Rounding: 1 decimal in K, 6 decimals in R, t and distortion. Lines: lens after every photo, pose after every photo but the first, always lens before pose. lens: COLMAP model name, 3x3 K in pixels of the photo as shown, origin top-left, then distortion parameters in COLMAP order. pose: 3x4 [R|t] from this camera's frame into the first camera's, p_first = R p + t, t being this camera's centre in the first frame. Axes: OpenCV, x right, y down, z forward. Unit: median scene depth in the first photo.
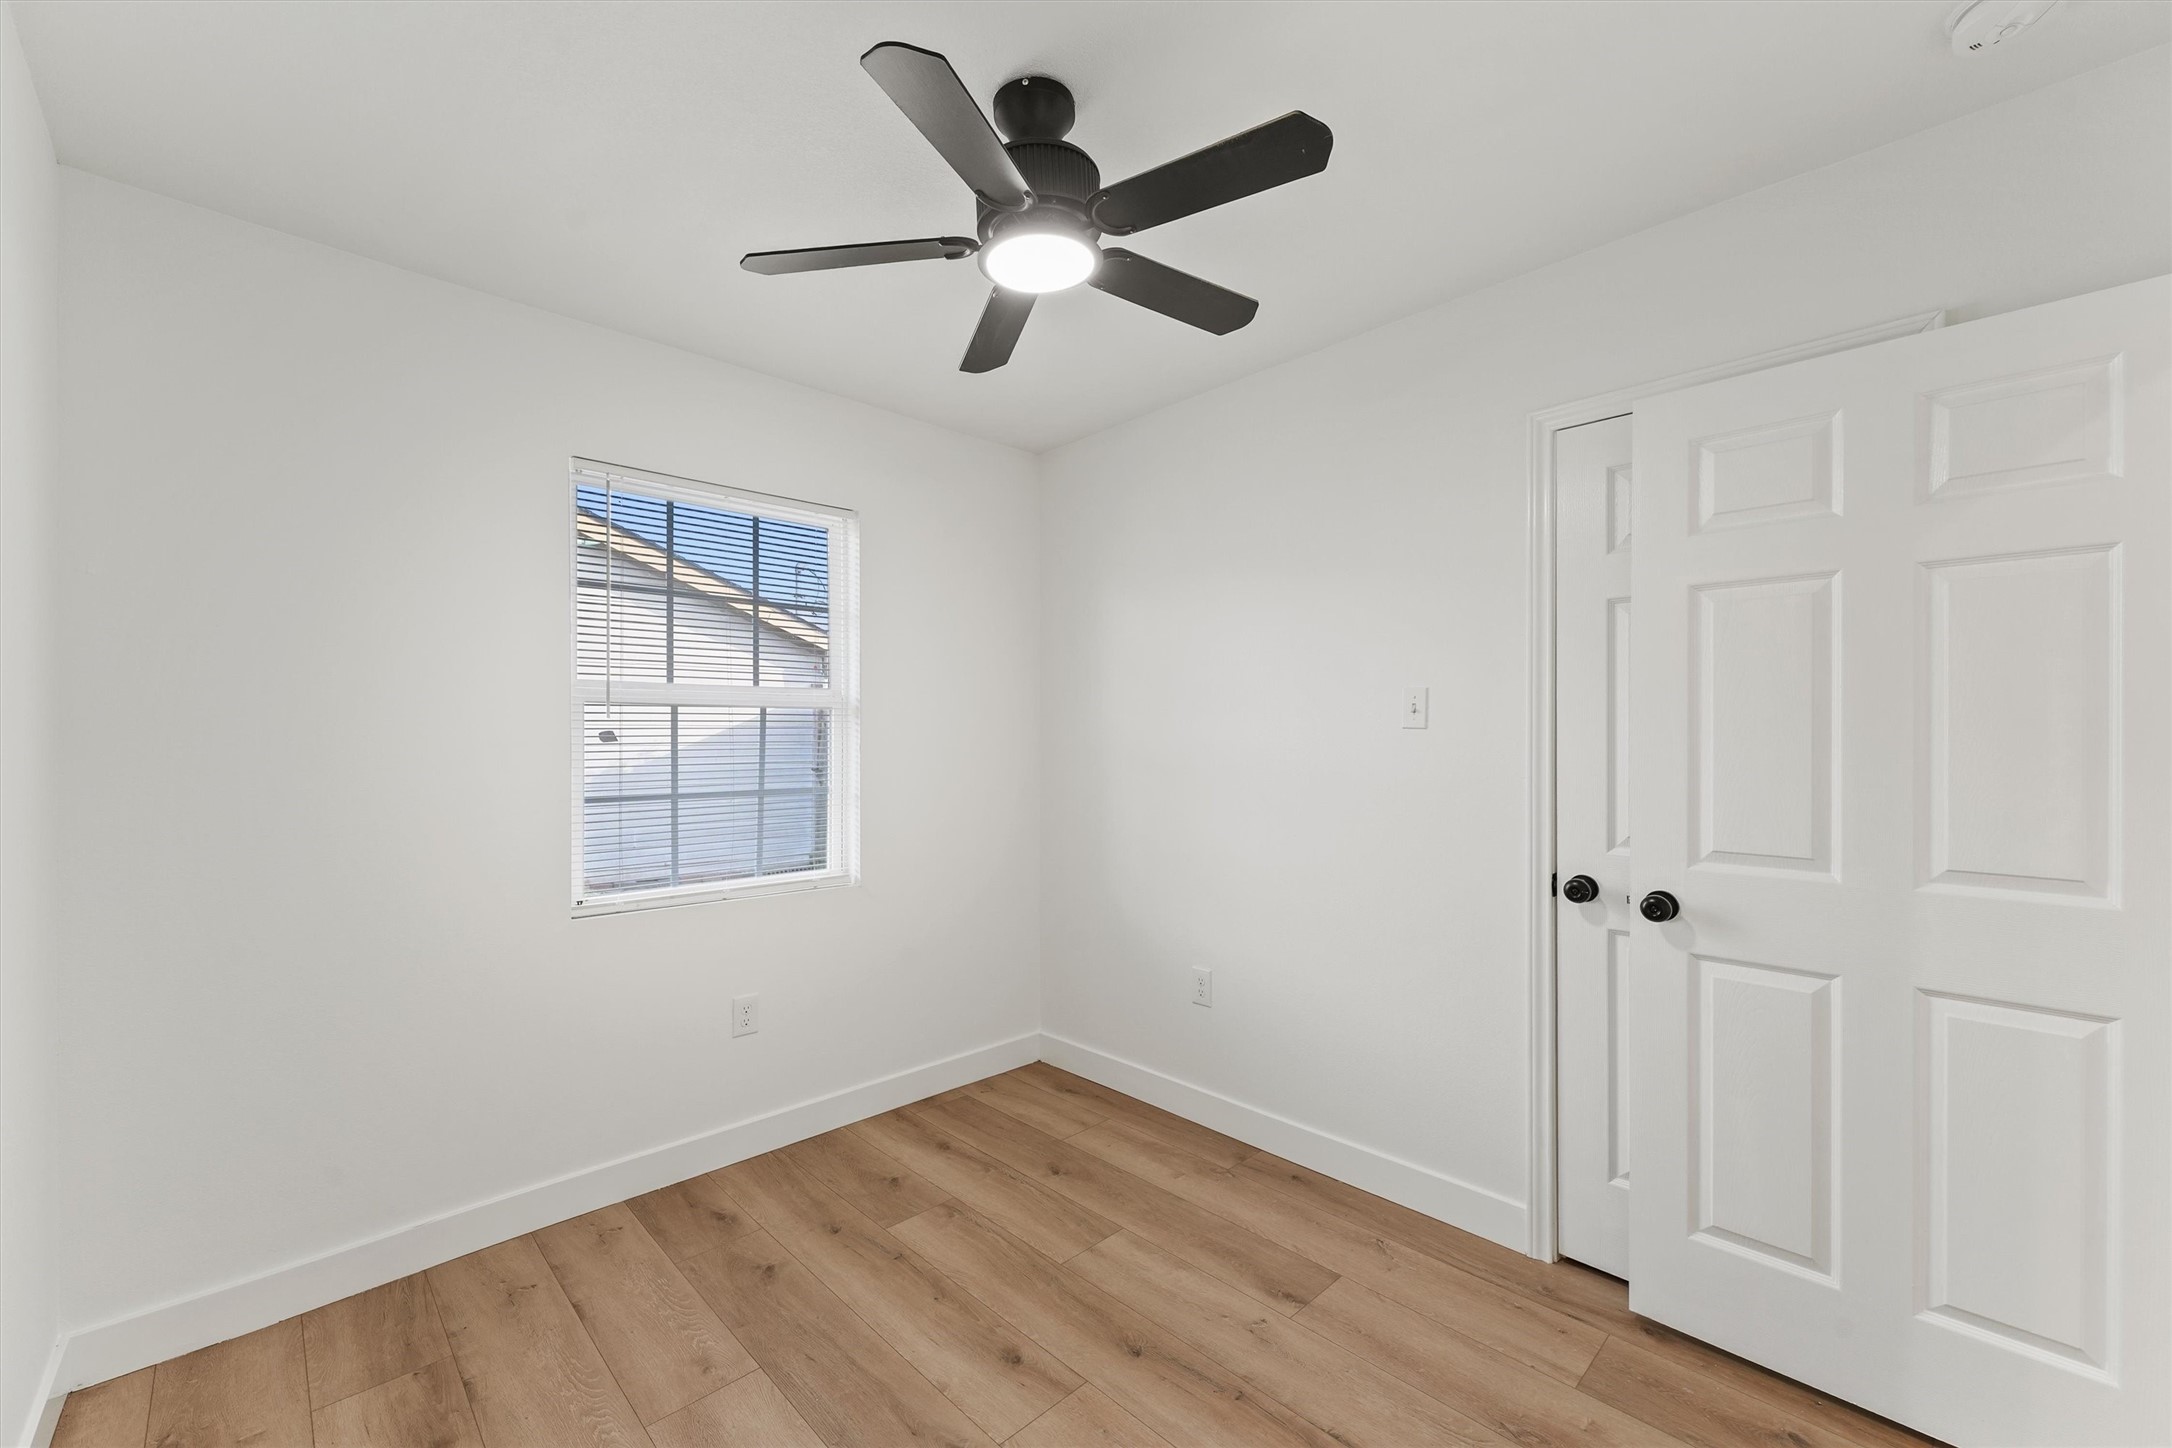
lens RADIAL K [[873.1, 0, 1077.4], [0, 873.1, 725.3], [0, 0, 1]] dist [0.003455, -0.000417]
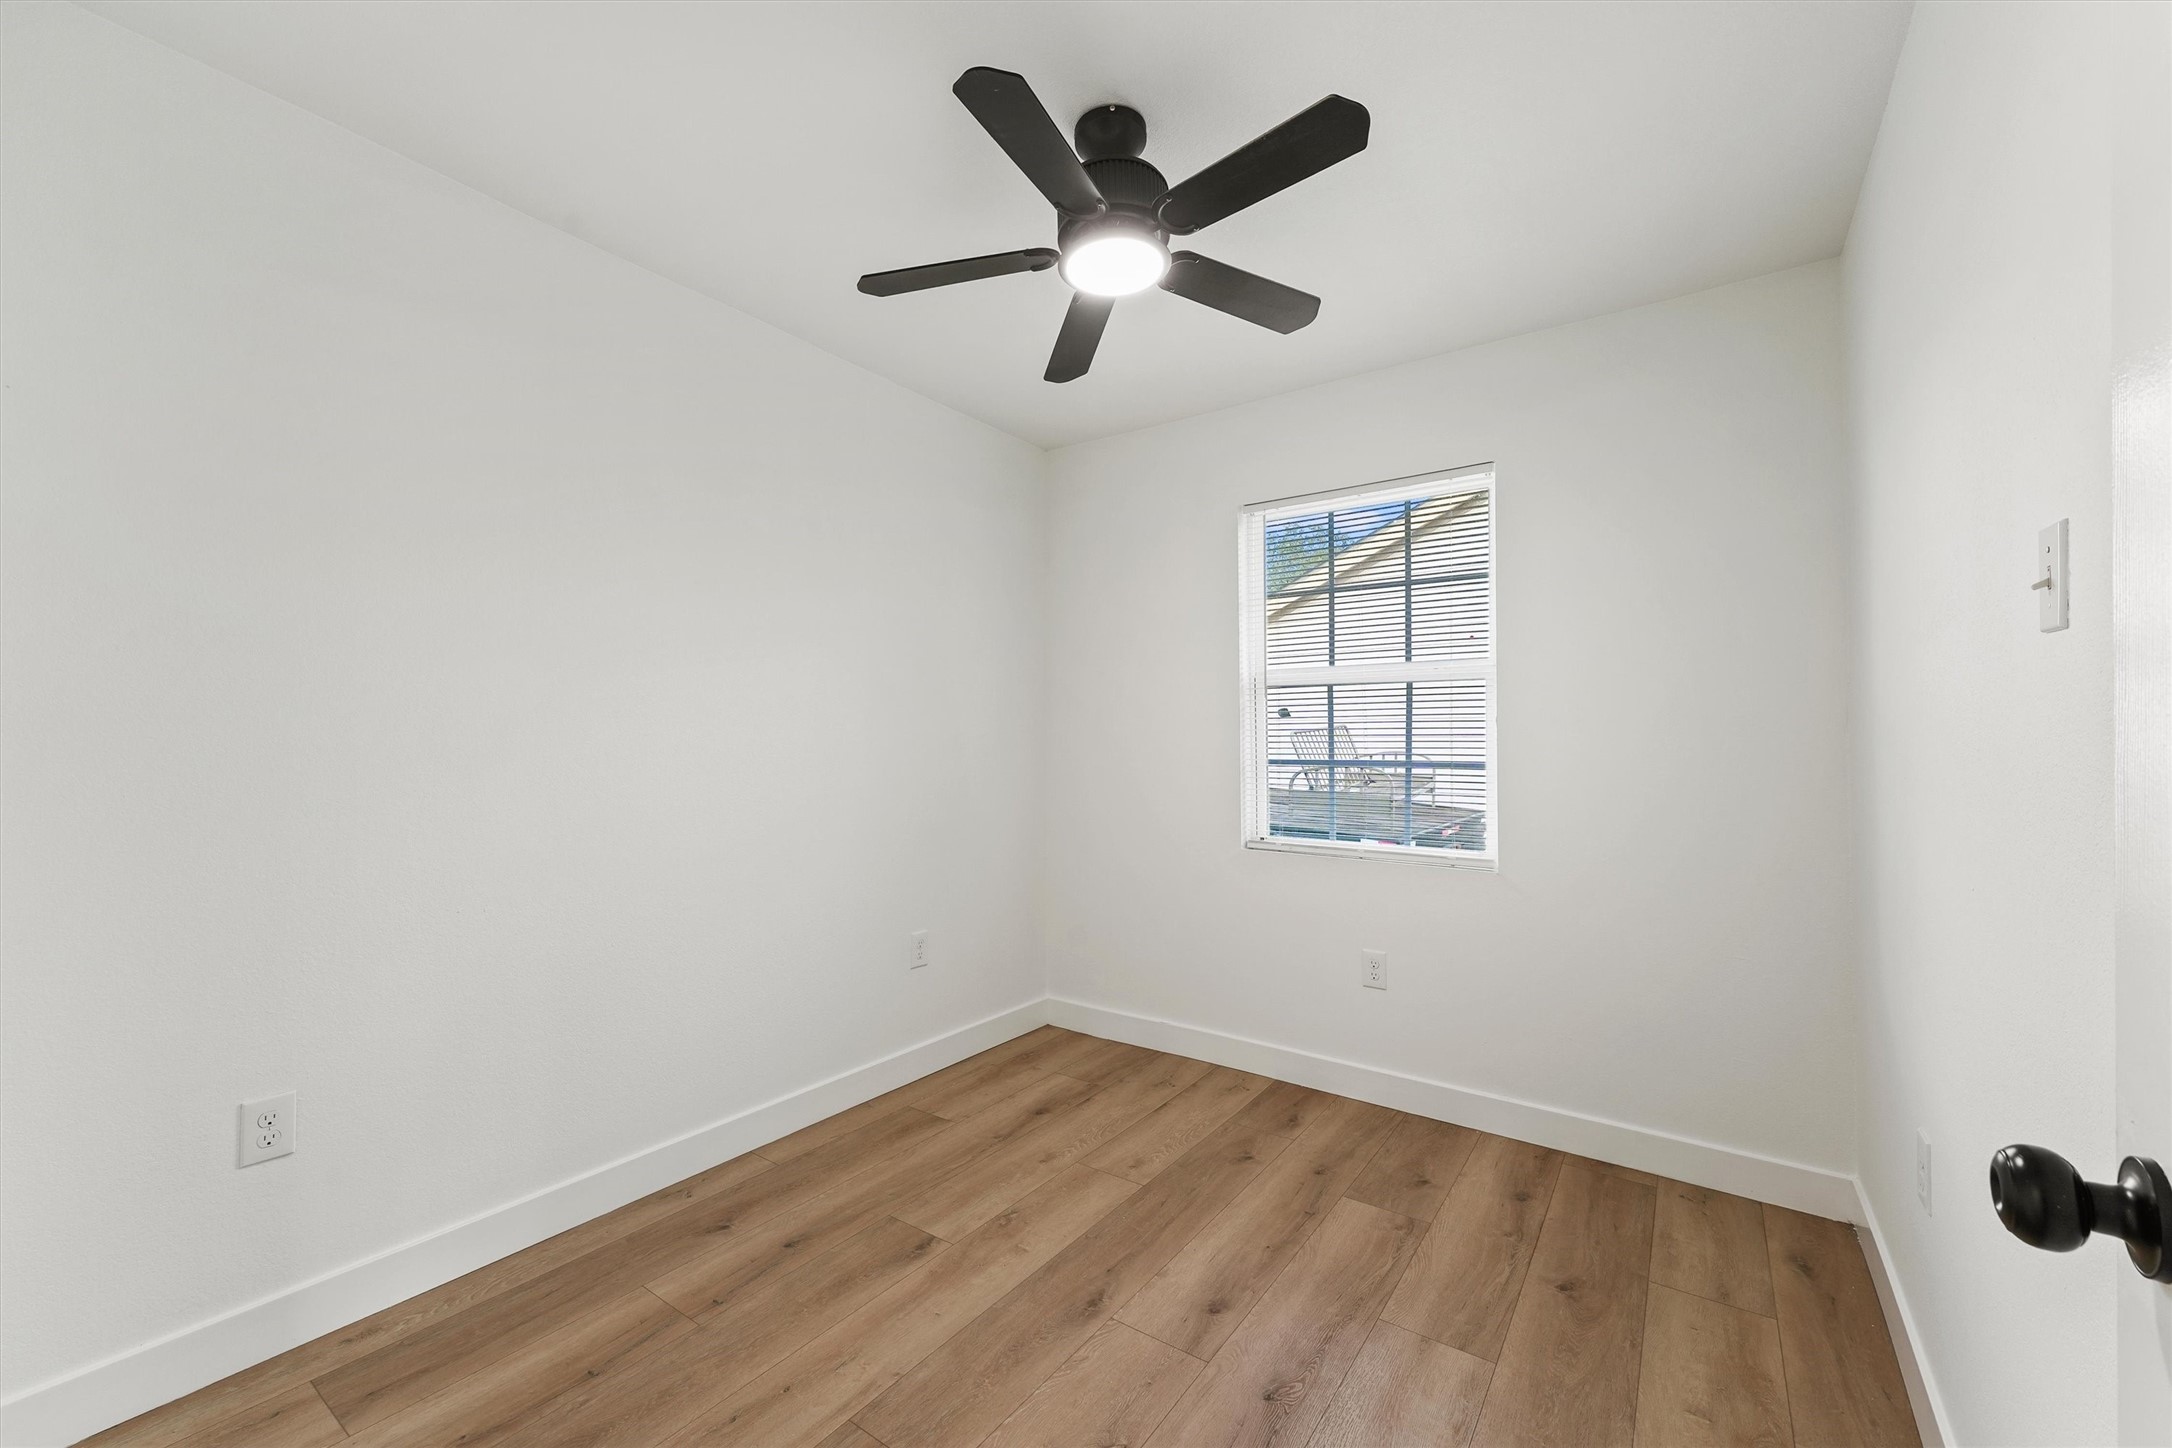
lens RADIAL K [[866.1, 0, 1082.0], [0, 866.1, 683.3], [0, 0, 1]] dist [-0.000538, -0.000436]
pose [[0.185575, -0.058348, -0.980896, 0.799721], [0.006455, 0.998286, -0.058162, 0.051894], [0.982609, 0.004462, 0.185634, 0.572229]]
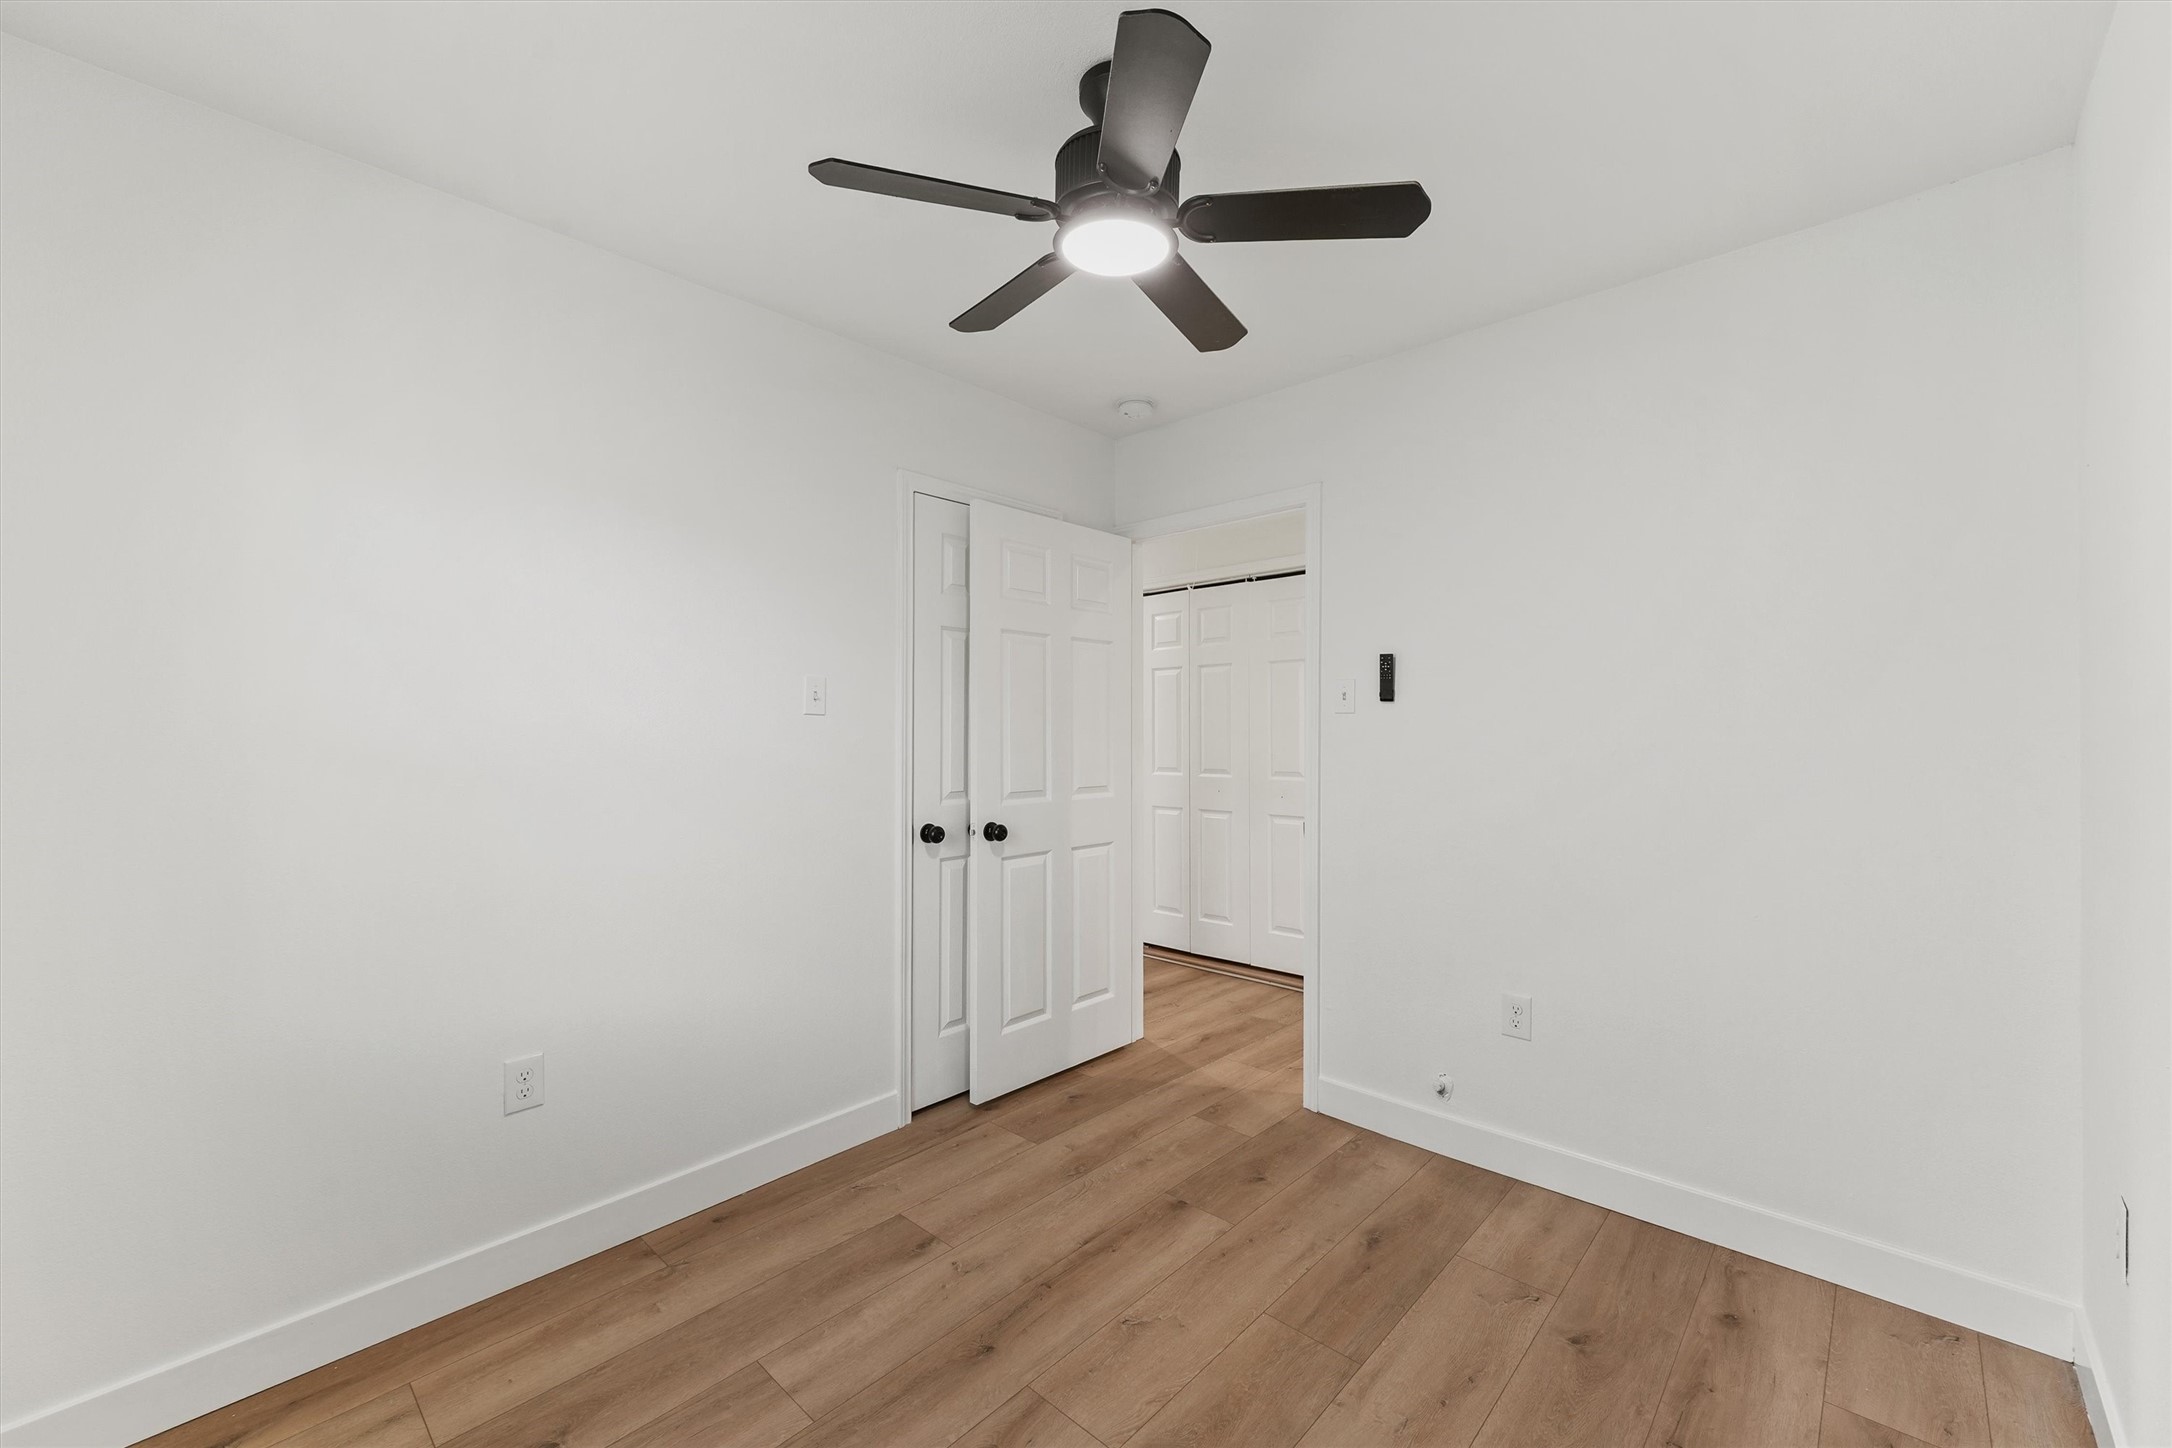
lens RADIAL K [[873.1, 0, 1077.4], [0, 873.1, 725.3], [0, 0, 1]] dist [0.003455, -0.000417]
pose [[-0.055850, 0.004202, 0.998430, -0.800146], [-0.008049, 0.999957, -0.004658, 0.021083], [-0.998407, -0.008296, -0.055814, 0.838920]]
